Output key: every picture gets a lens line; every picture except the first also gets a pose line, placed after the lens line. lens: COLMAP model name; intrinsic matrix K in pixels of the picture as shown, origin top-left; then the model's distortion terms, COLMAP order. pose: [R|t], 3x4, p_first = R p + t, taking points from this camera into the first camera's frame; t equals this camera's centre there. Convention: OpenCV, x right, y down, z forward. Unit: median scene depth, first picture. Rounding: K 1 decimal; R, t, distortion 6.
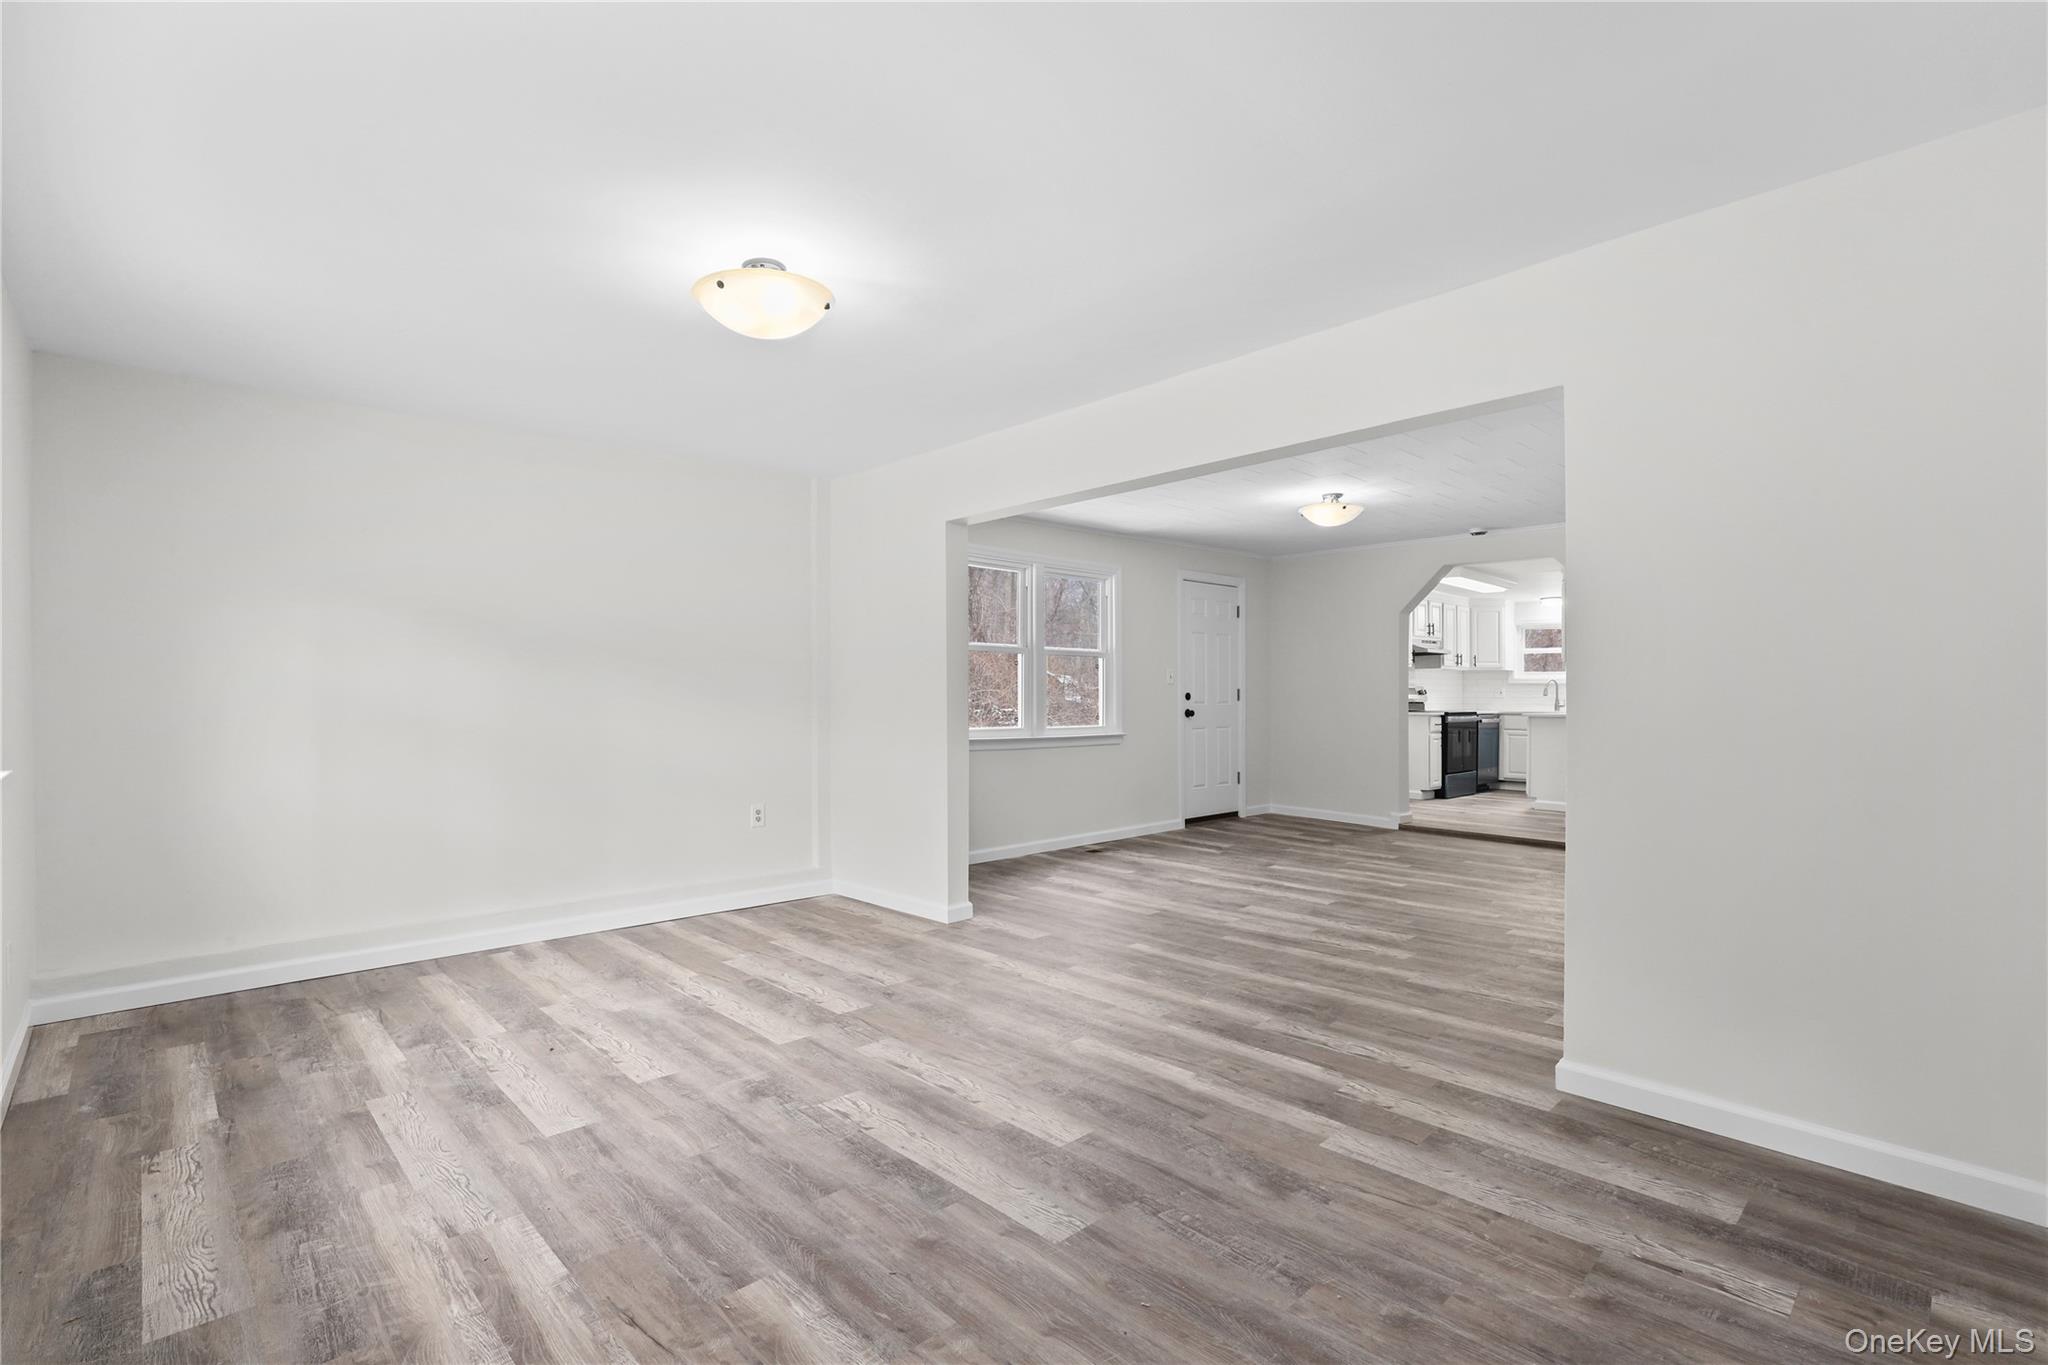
lens RADIAL K [[952.9, 0, 1027.0], [0, 952.9, 683.5], [0, 0, 1]] dist [-0.010521, 0.002863]
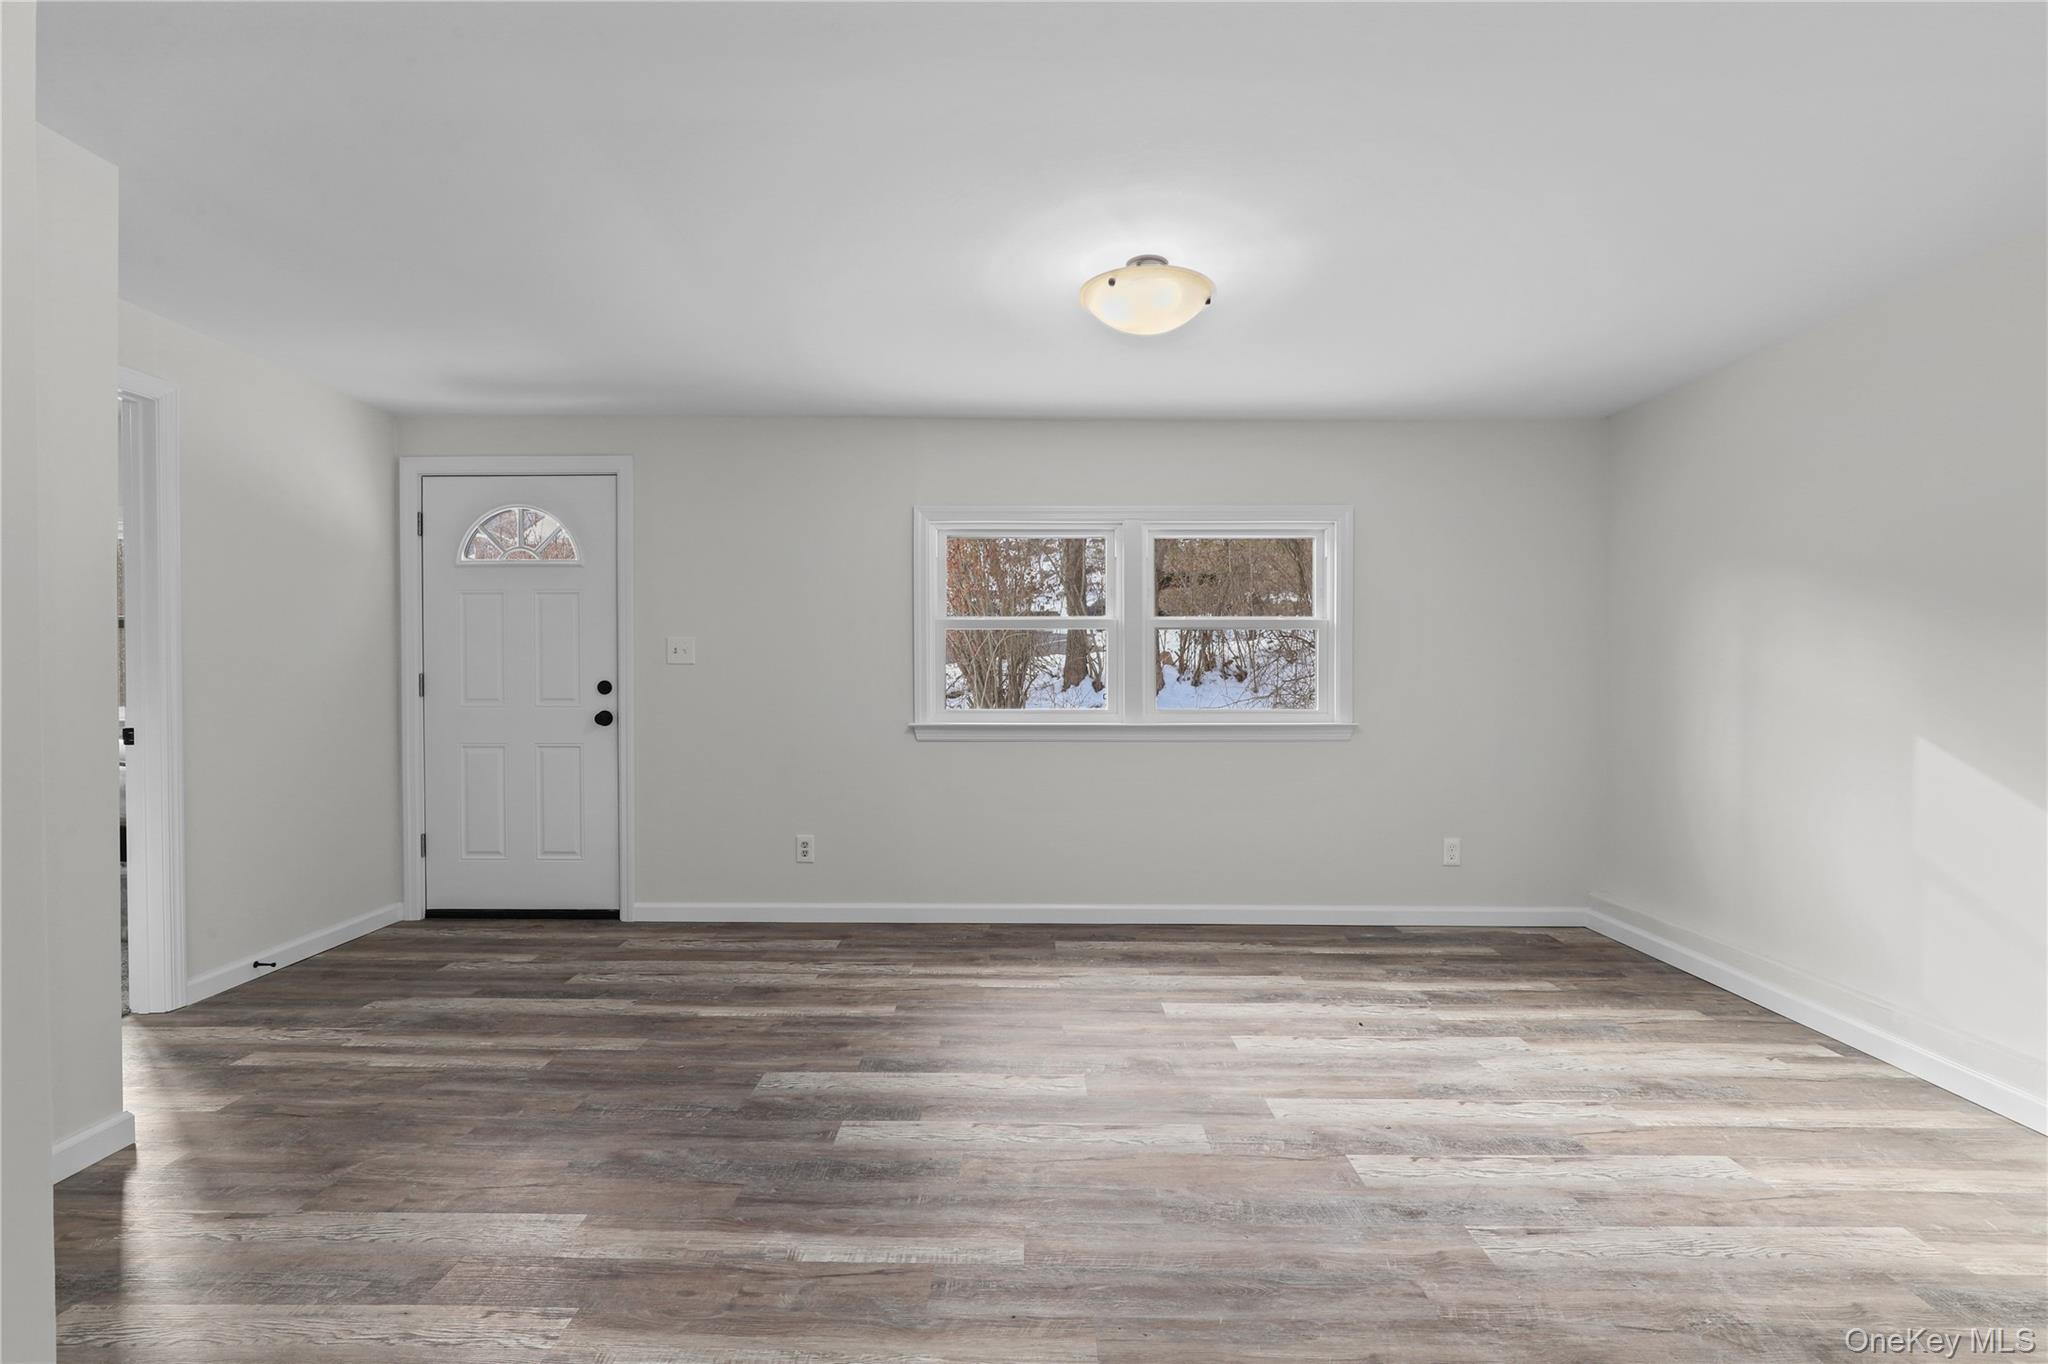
lens RADIAL K [[952.9, 0, 1006.2], [0, 952.9, 683.3], [0, 0, 1]] dist [-0.010521, 0.002863]
pose [[-0.706680, 0.006491, -0.707504, 0.566150], [0.009284, 0.999957, -0.000099, 0.013133], [0.707472, -0.006639, -0.706710, 1.653687]]
